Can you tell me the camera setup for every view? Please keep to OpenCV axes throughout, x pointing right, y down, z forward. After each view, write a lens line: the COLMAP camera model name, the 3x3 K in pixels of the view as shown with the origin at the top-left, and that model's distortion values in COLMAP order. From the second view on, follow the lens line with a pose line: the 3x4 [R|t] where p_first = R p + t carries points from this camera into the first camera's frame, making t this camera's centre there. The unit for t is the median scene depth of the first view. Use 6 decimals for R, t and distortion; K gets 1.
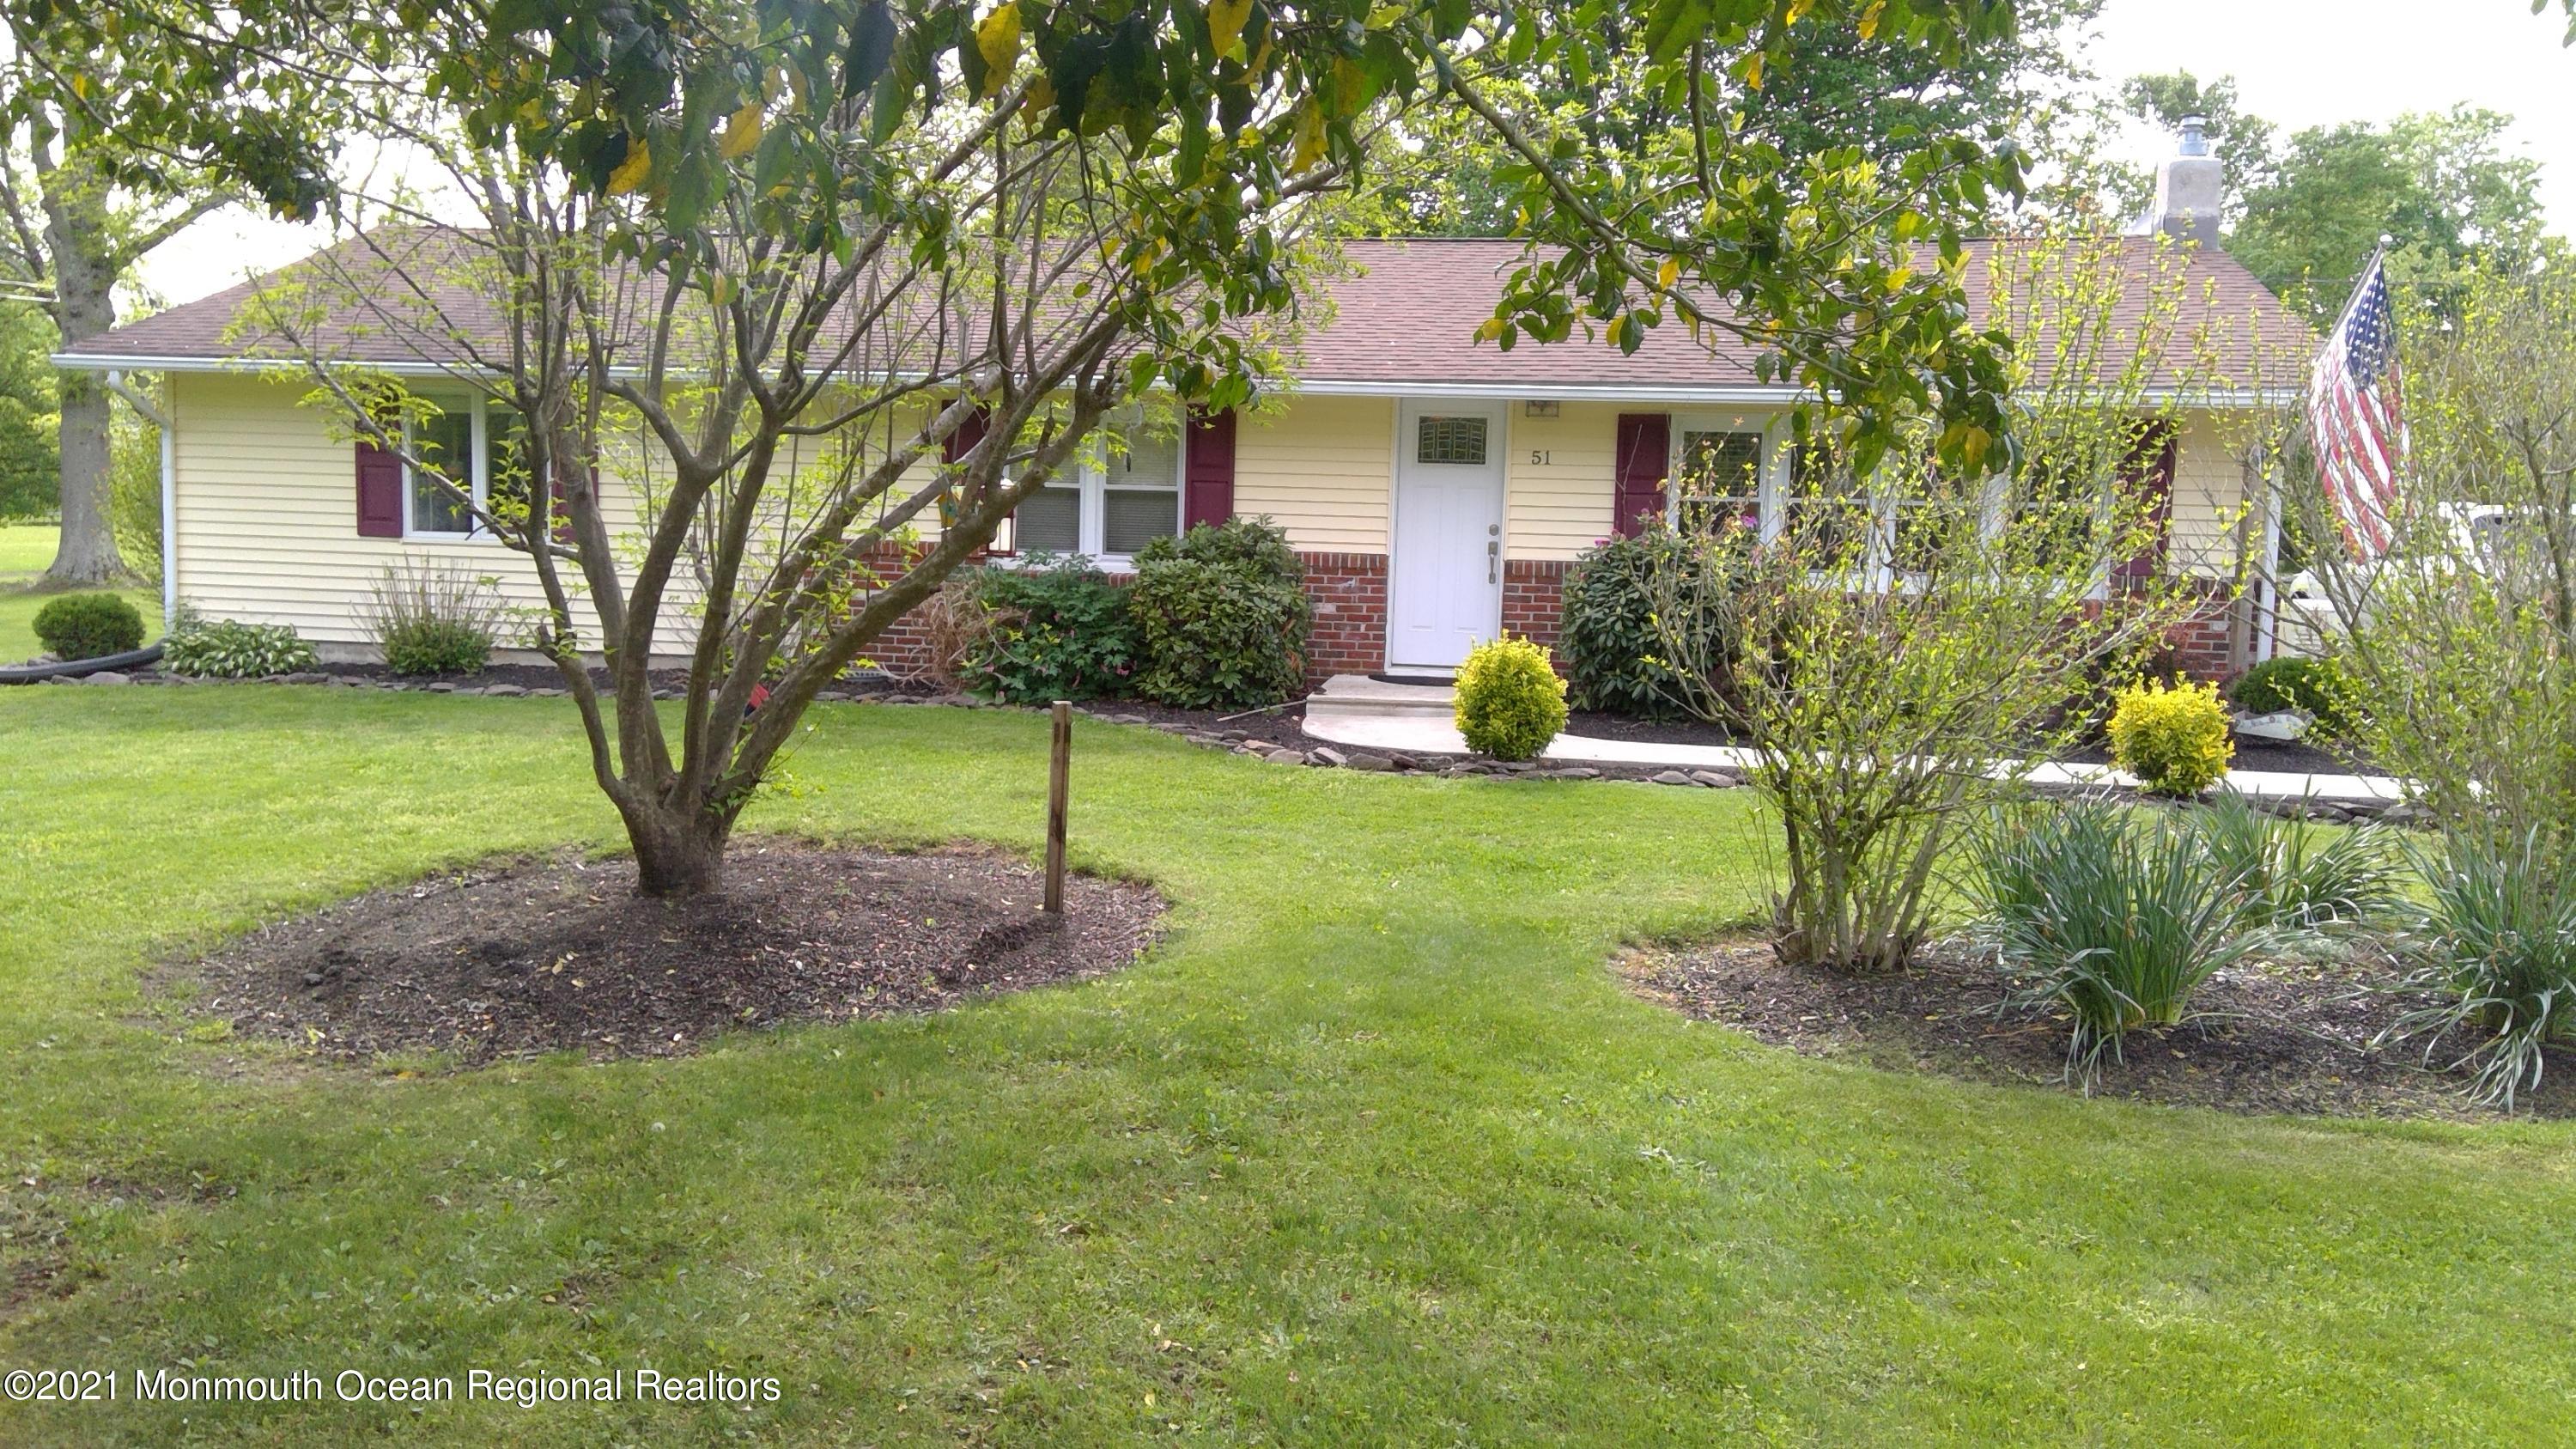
lens RADIAL K [[1981.7, 0, 1301.2], [0, 1981.7, 698.7], [0, 0, 1]] dist [0.102795, -0.144769]
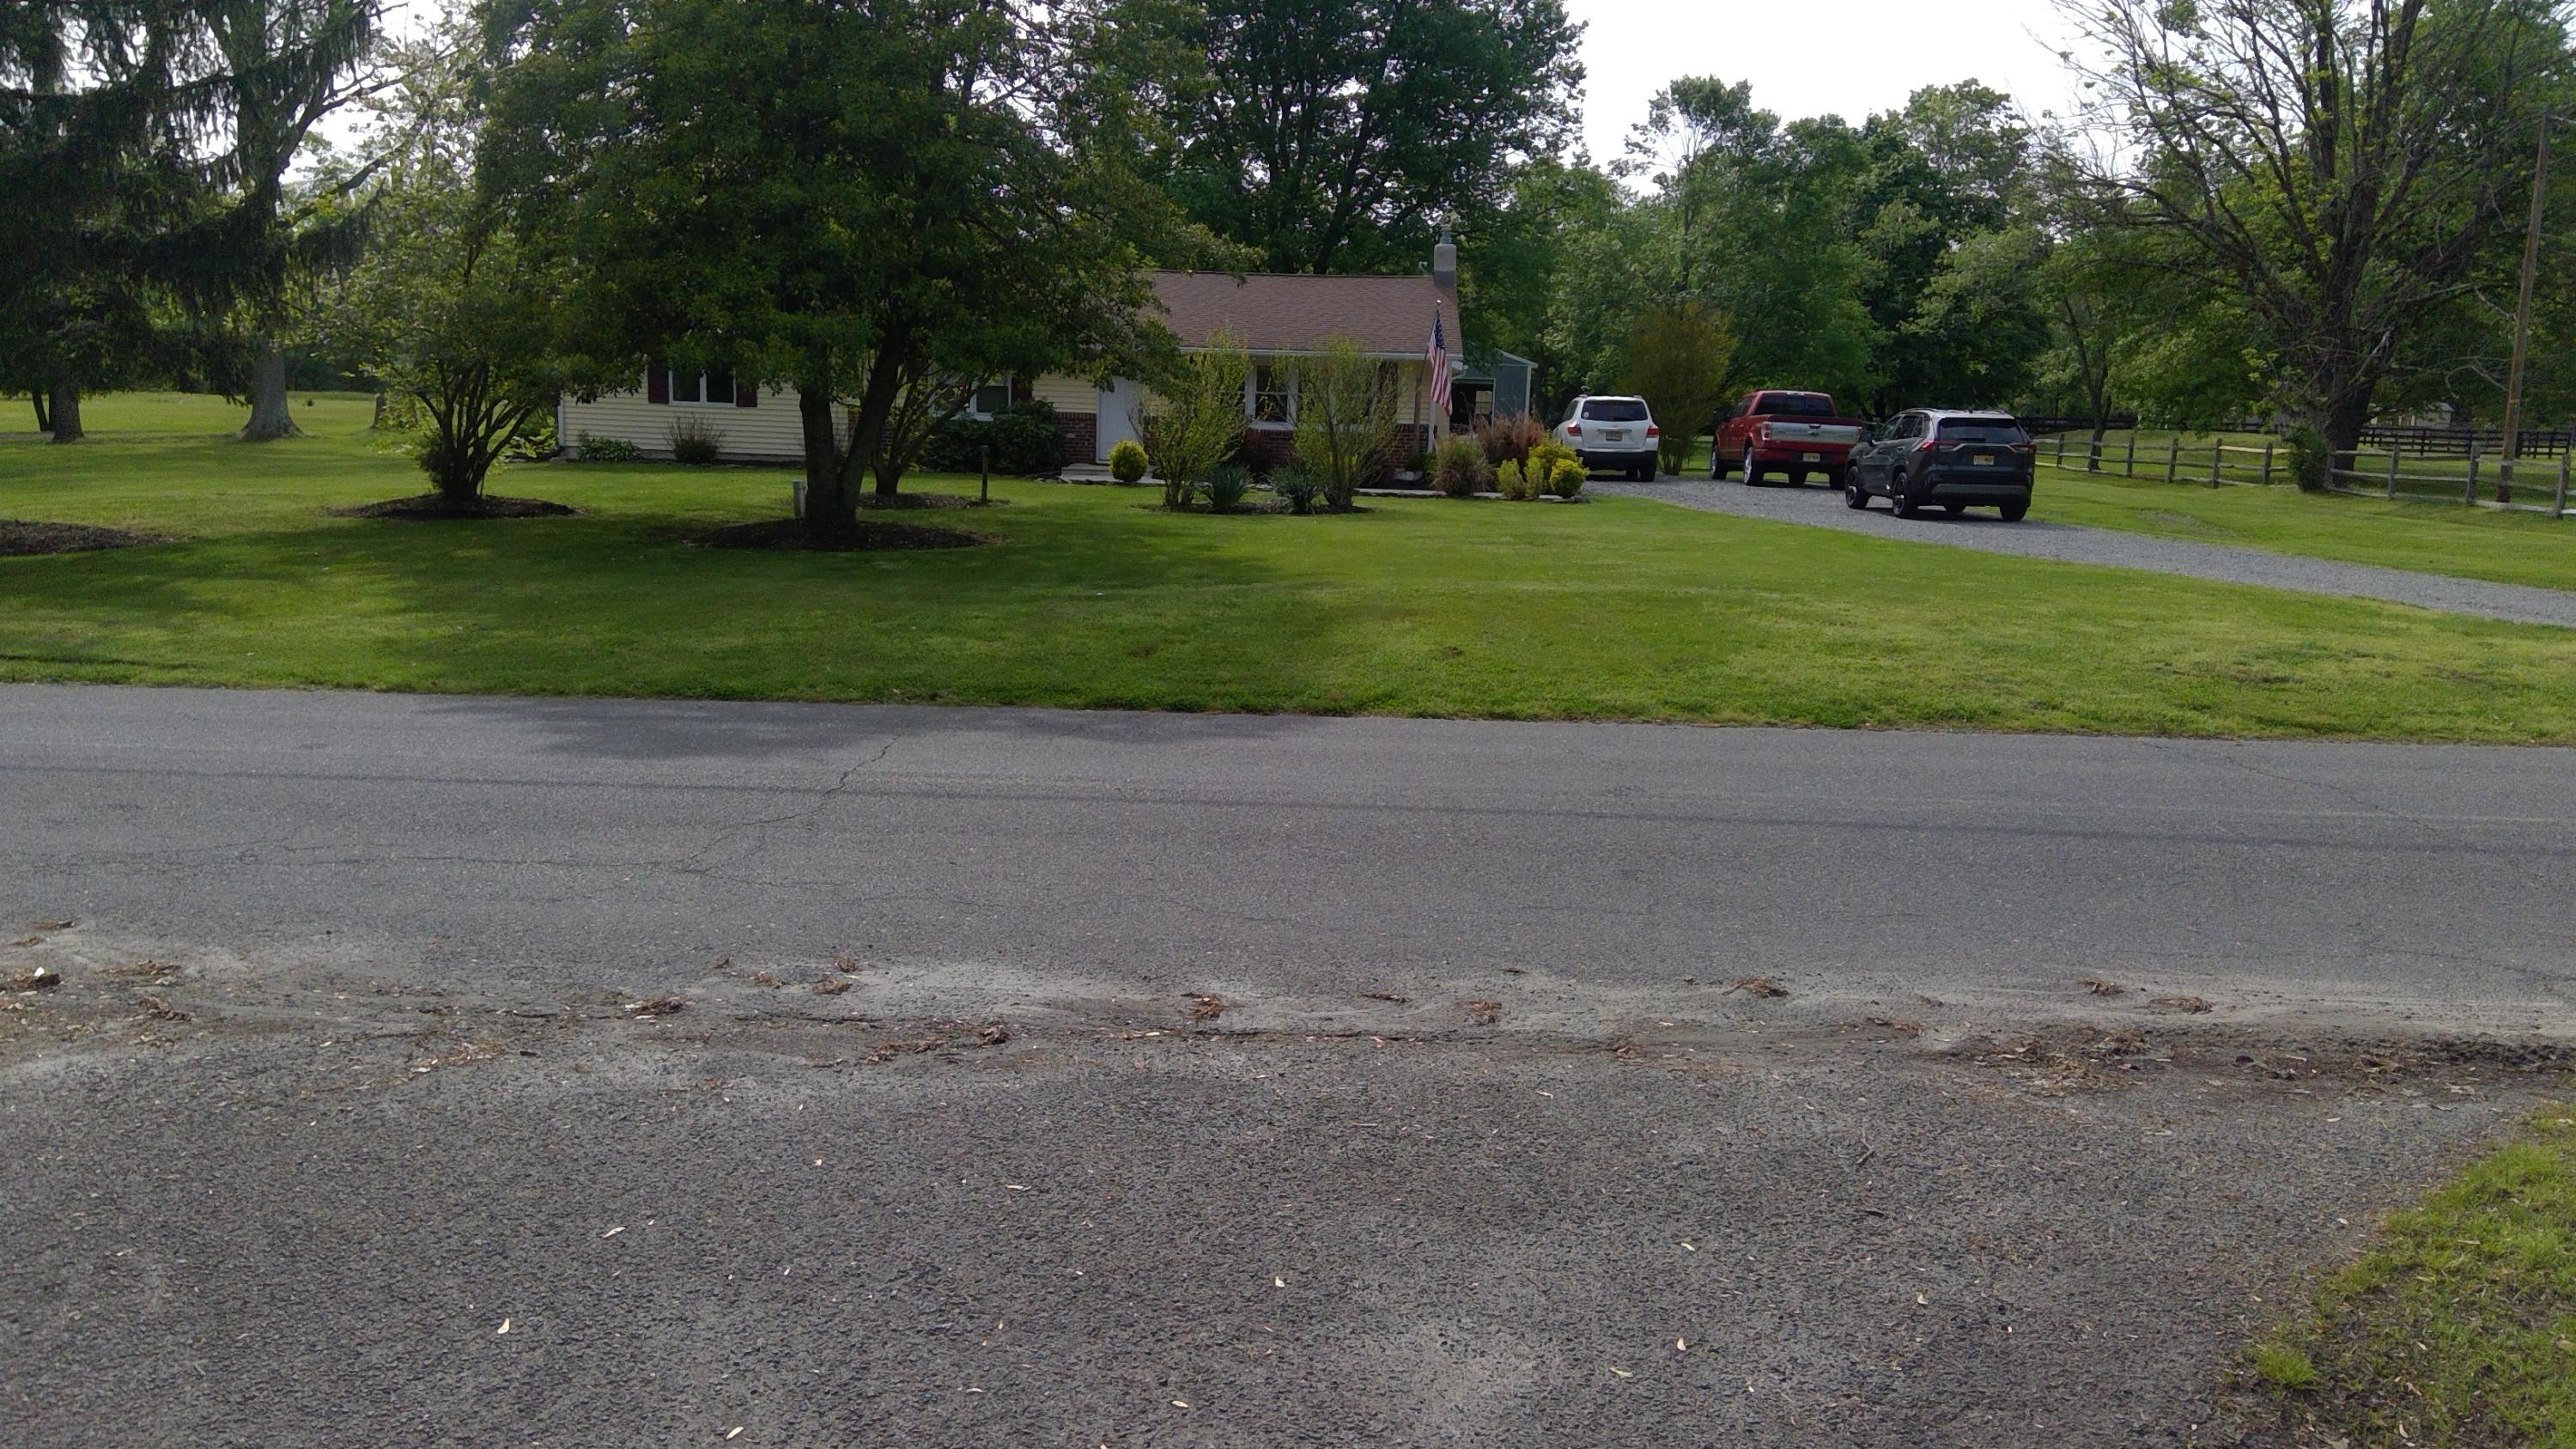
lens RADIAL K [[1981.7, 0, 1287.7], [0, 1981.7, 711.1], [0, 0, 1]] dist [0.102795, -0.144769]
pose [[0.995185, -0.010046, 0.097498, 0.037528], [0.004074, 0.998113, 0.061261, 0.148743], [-0.097930, -0.060569, 0.993348, -1.524396]]
